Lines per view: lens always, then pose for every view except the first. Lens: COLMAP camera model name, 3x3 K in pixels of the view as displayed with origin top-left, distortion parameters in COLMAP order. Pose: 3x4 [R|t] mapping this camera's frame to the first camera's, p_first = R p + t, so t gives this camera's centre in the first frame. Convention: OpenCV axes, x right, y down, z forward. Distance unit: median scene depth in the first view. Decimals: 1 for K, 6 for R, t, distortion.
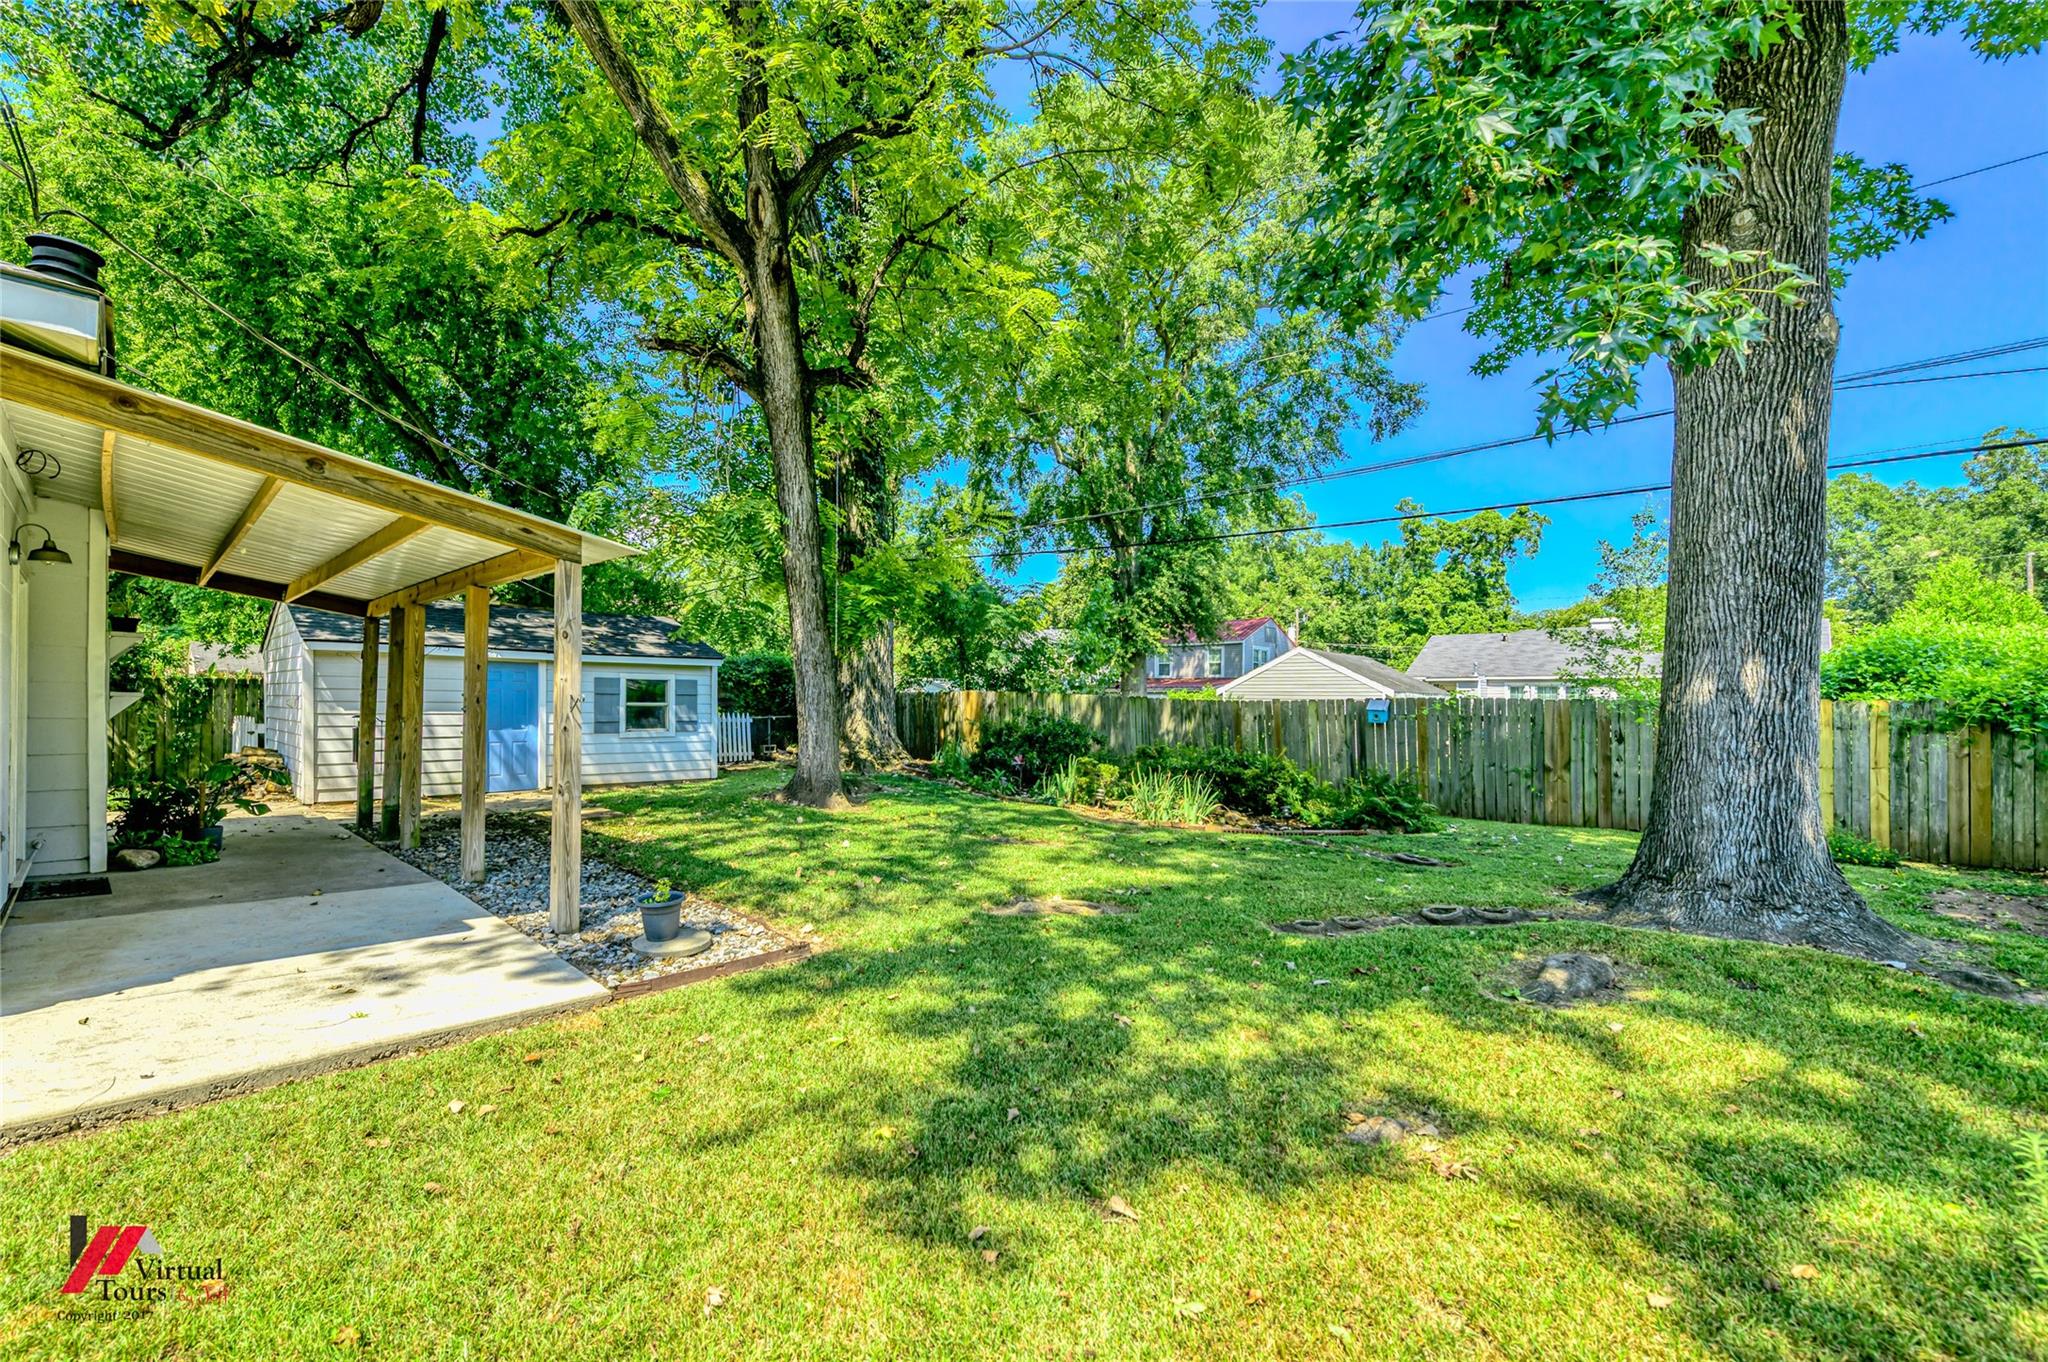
lens RADIAL K [[839.2, 0, 994.2], [0, 839.2, 694.7], [0, 0, 1]] dist [0.002248, 0.000015]
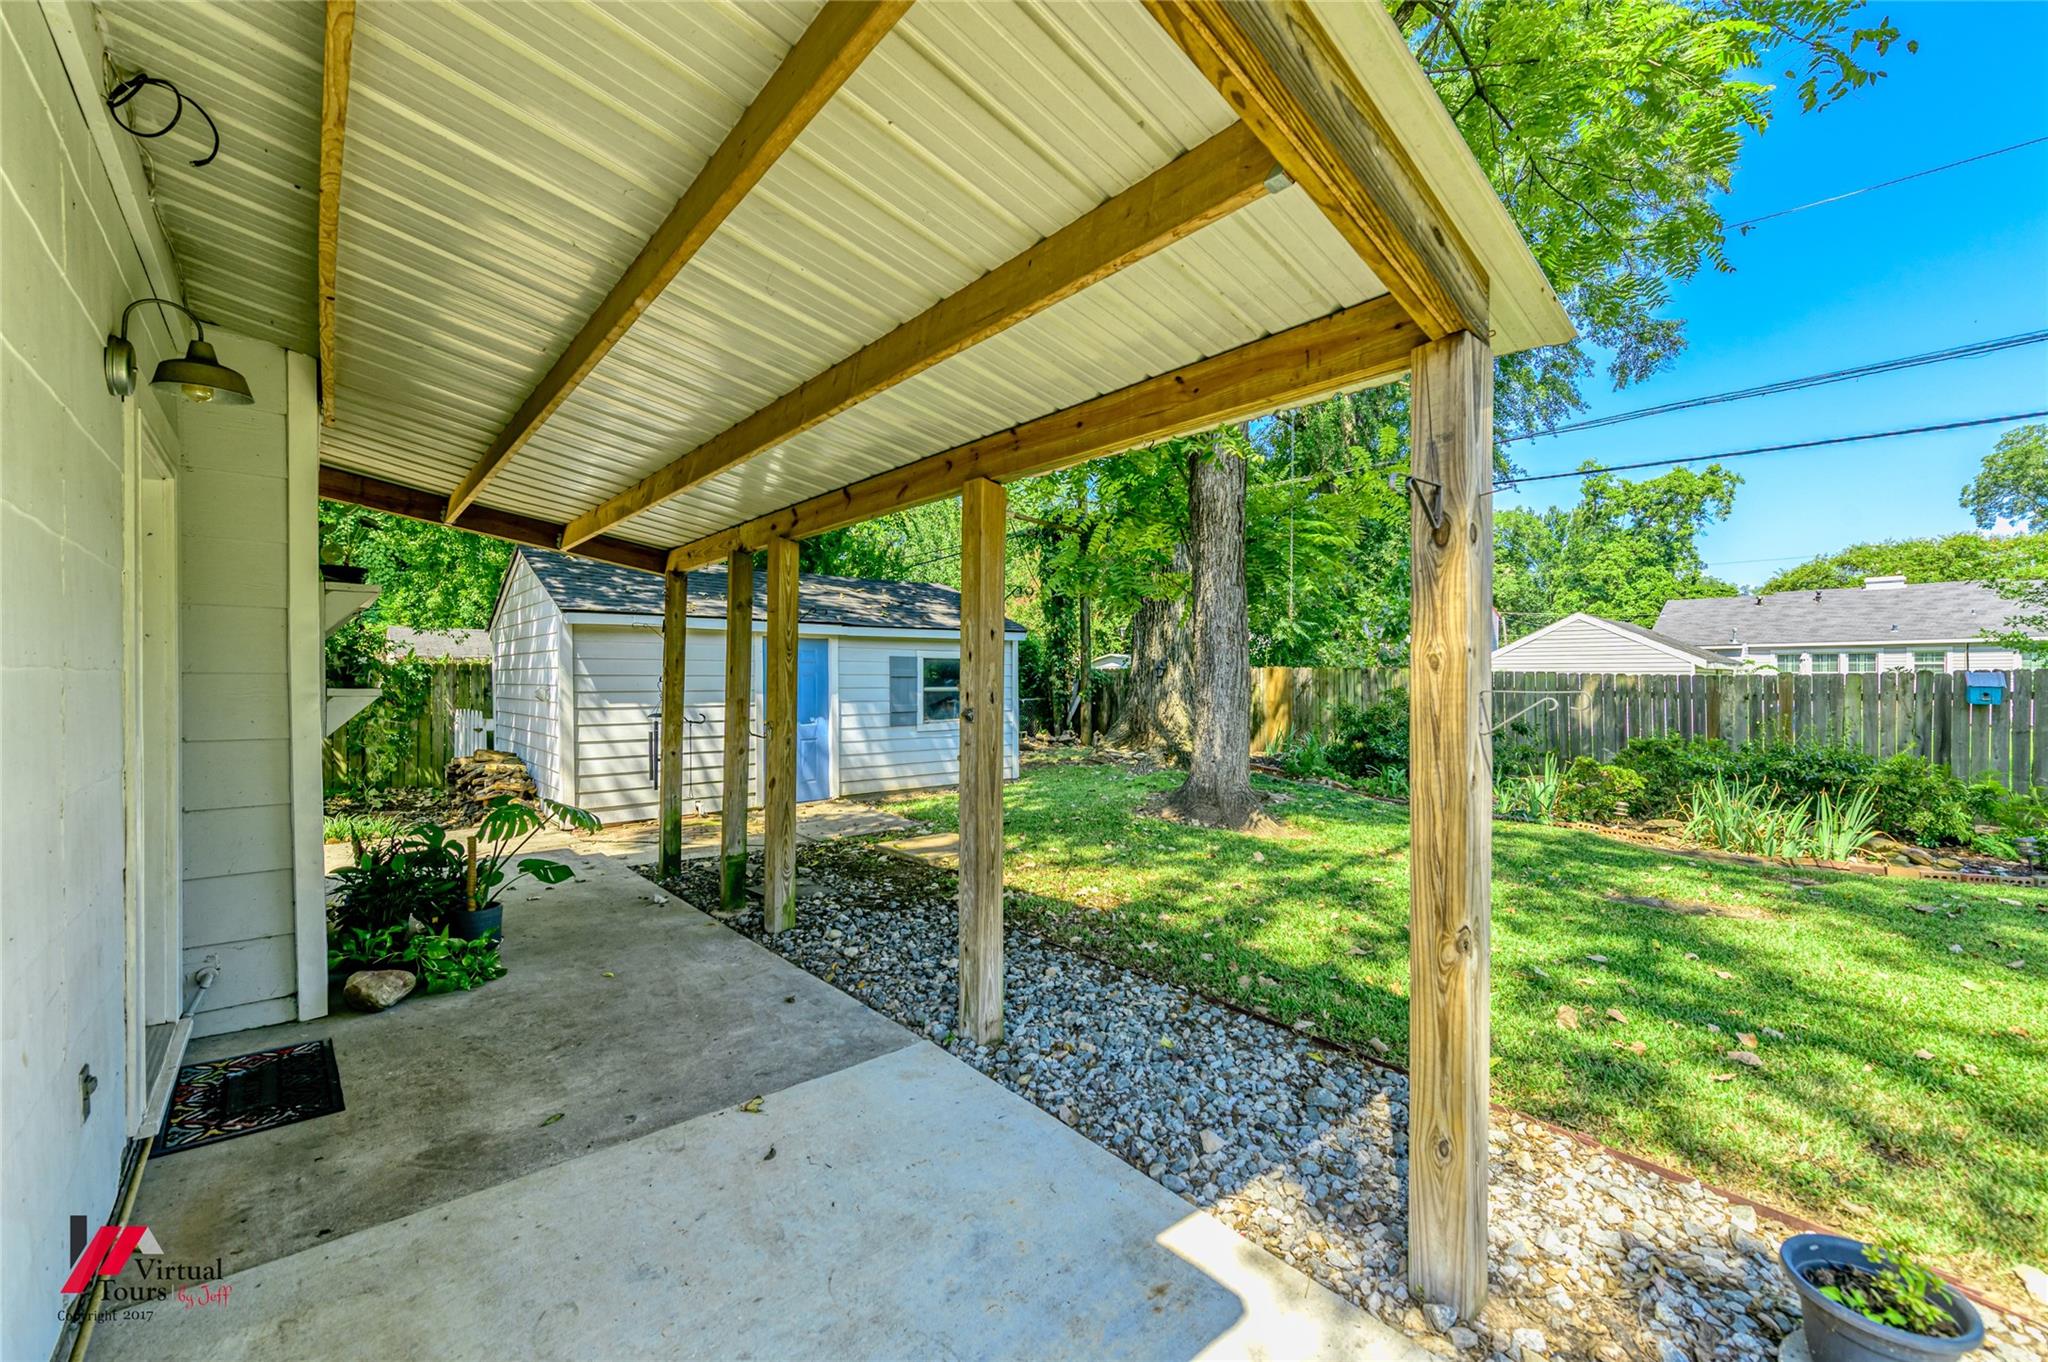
lens RADIAL K [[795.2, 0, 1060.2], [0, 795.2, 671.8], [0, 0, 1]] dist [0.004072, -0.000364]
pose [[0.998529, -0.012941, -0.052647, -0.281258], [0.013017, 0.999915, 0.001090, -0.004765], [0.052628, -0.001774, 0.998613, 0.259864]]
